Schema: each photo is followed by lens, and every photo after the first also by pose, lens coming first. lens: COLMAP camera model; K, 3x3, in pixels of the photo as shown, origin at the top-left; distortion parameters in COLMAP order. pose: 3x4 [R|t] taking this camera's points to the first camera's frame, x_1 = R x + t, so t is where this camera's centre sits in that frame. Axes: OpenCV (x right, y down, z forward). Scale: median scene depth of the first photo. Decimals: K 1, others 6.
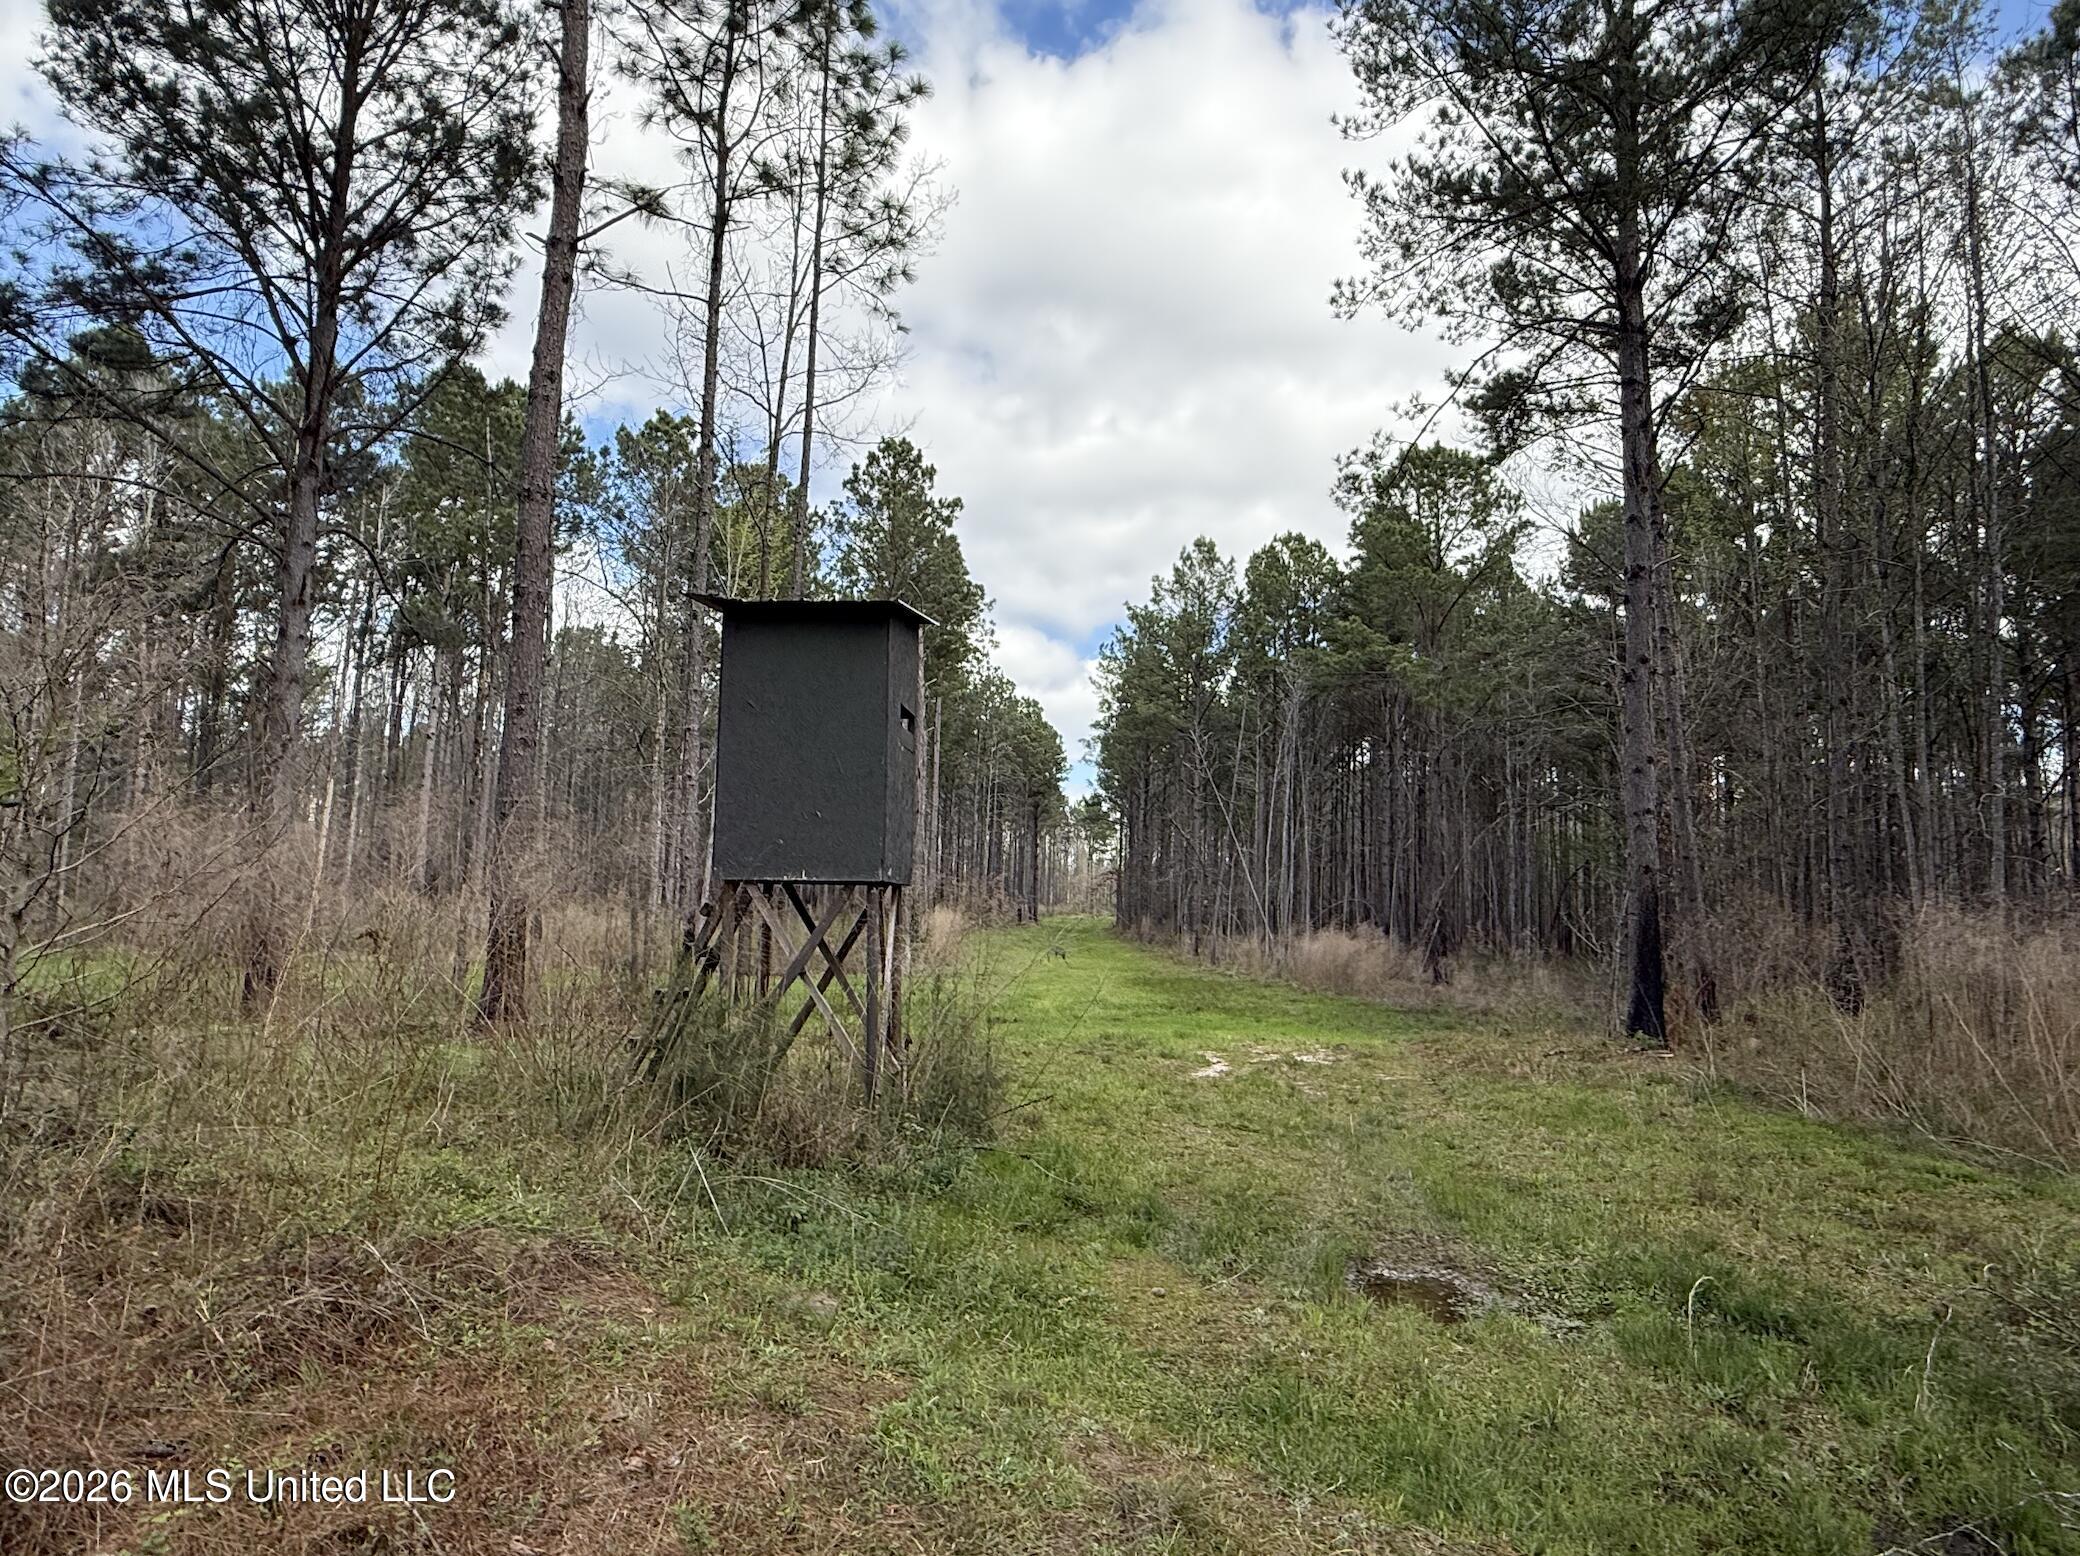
lens RADIAL K [[1318.6, 0, 1040.0], [0, 1318.6, 778.0], [0, 0, 1]] dist [0.089889, -0.097933]
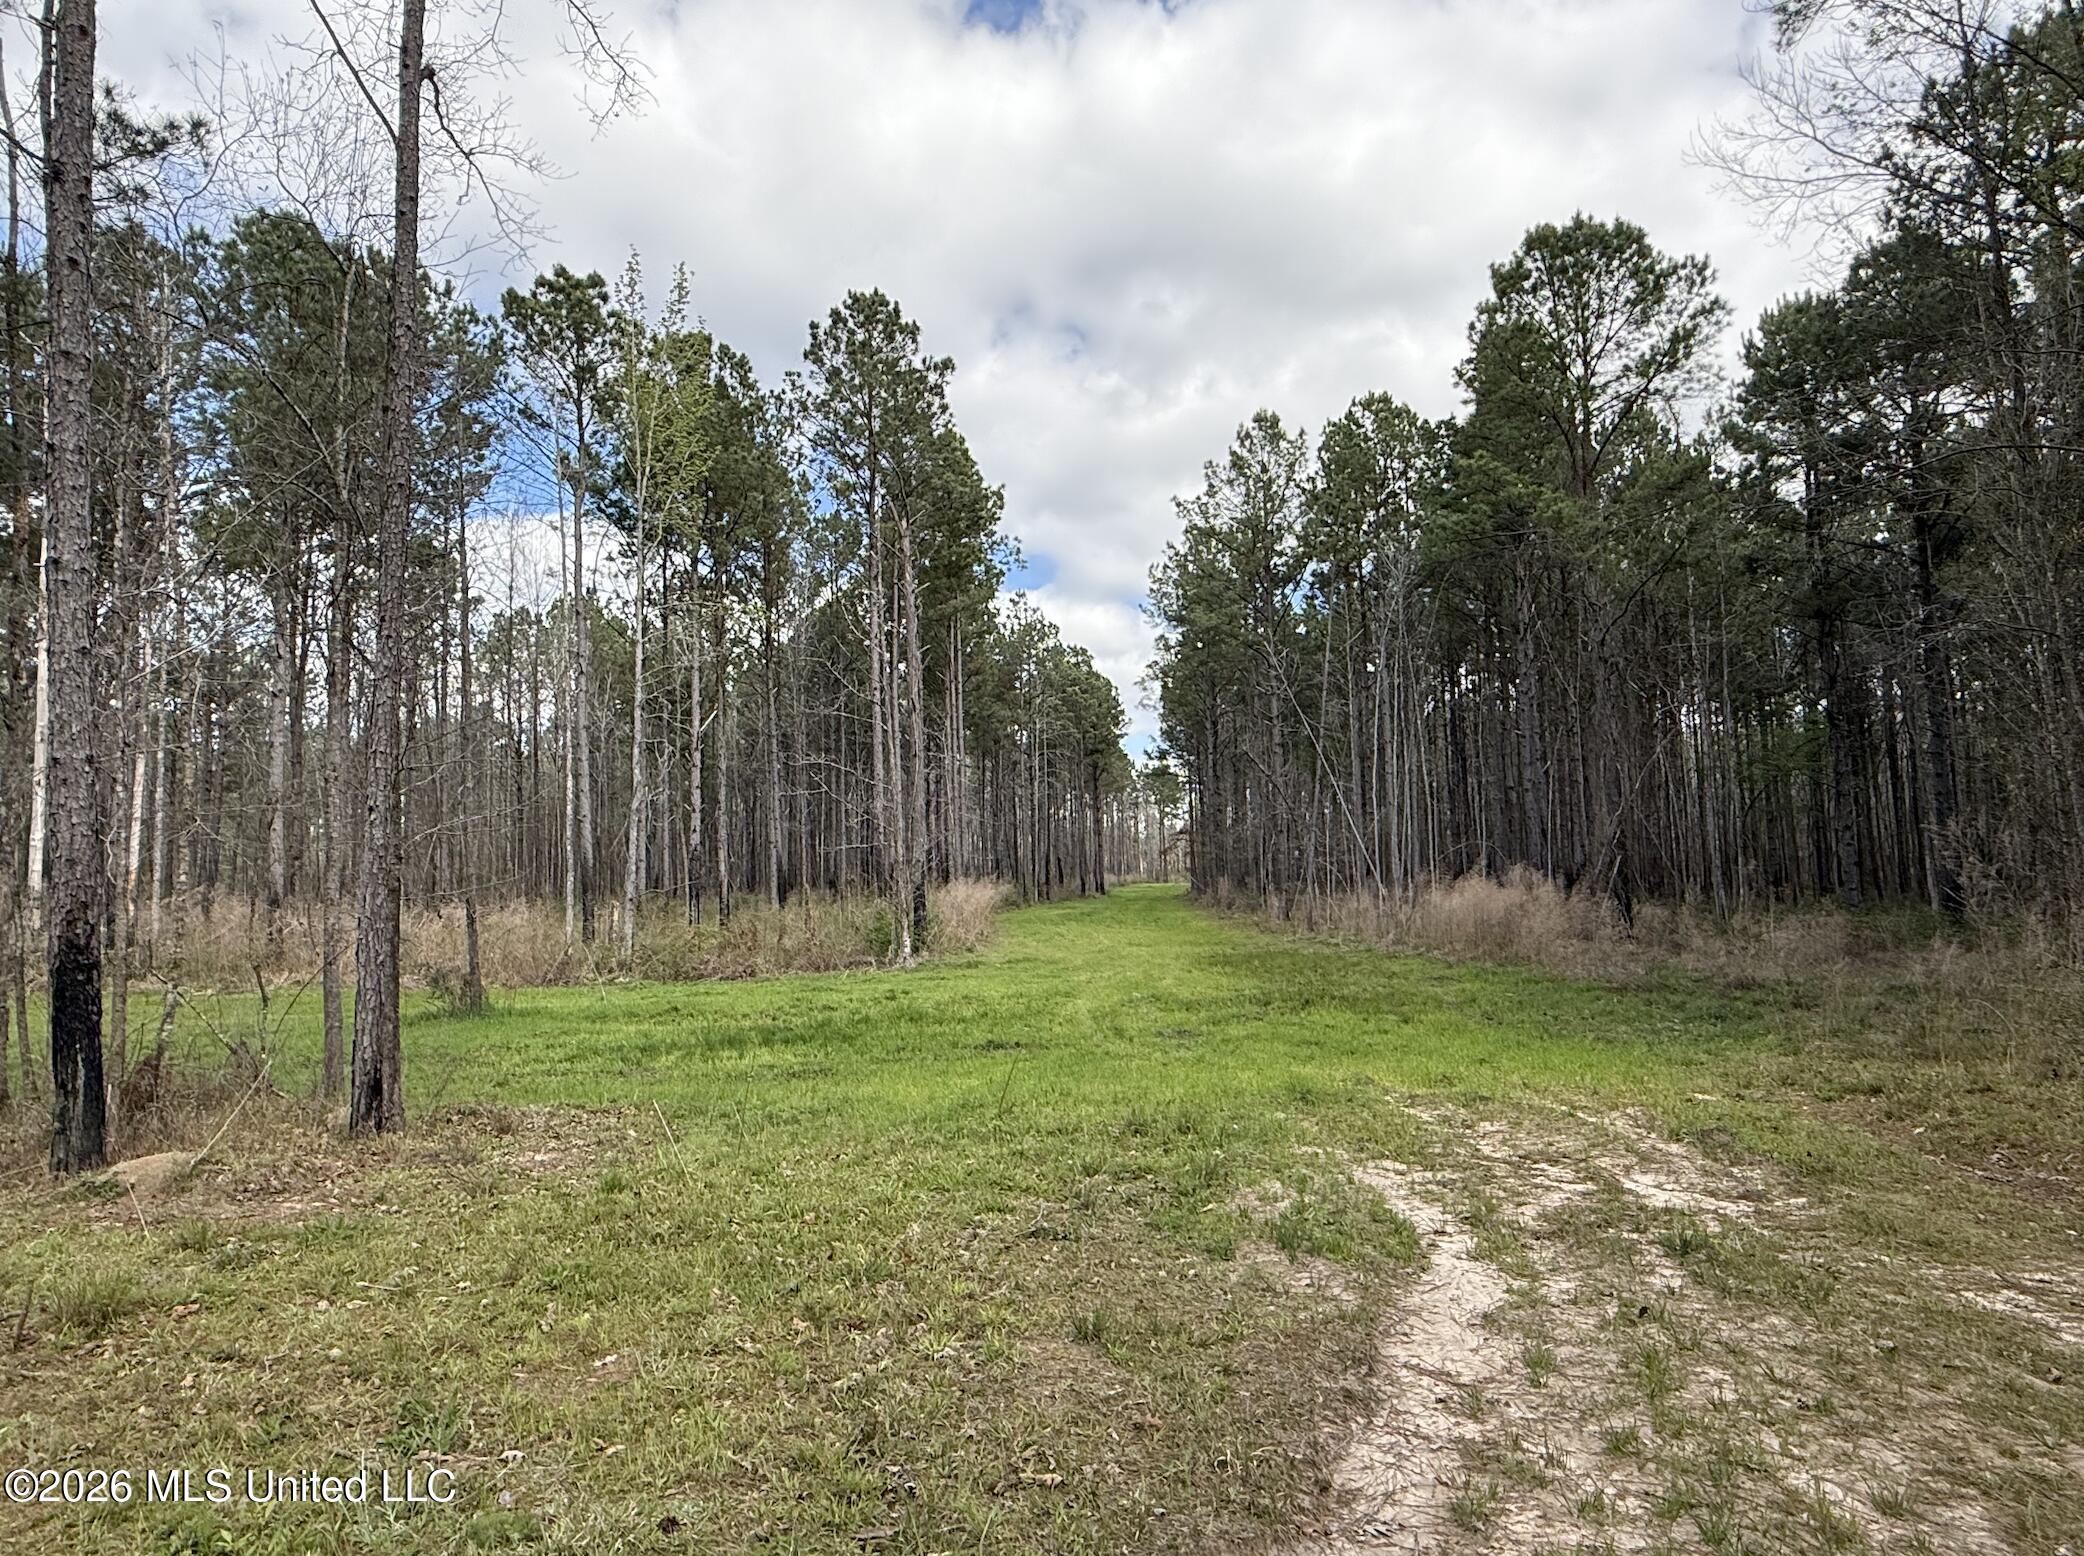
lens RADIAL K [[1321.1, 0, 1042.0], [0, 1321.1, 778.0], [0, 0, 1]] dist [0.089889, -0.097933]
pose [[0.996595, -0.064404, -0.051476, 0.014615], [0.065413, 0.997693, 0.018164, 0.020568], [0.050188, -0.021469, 0.998509, 0.168707]]
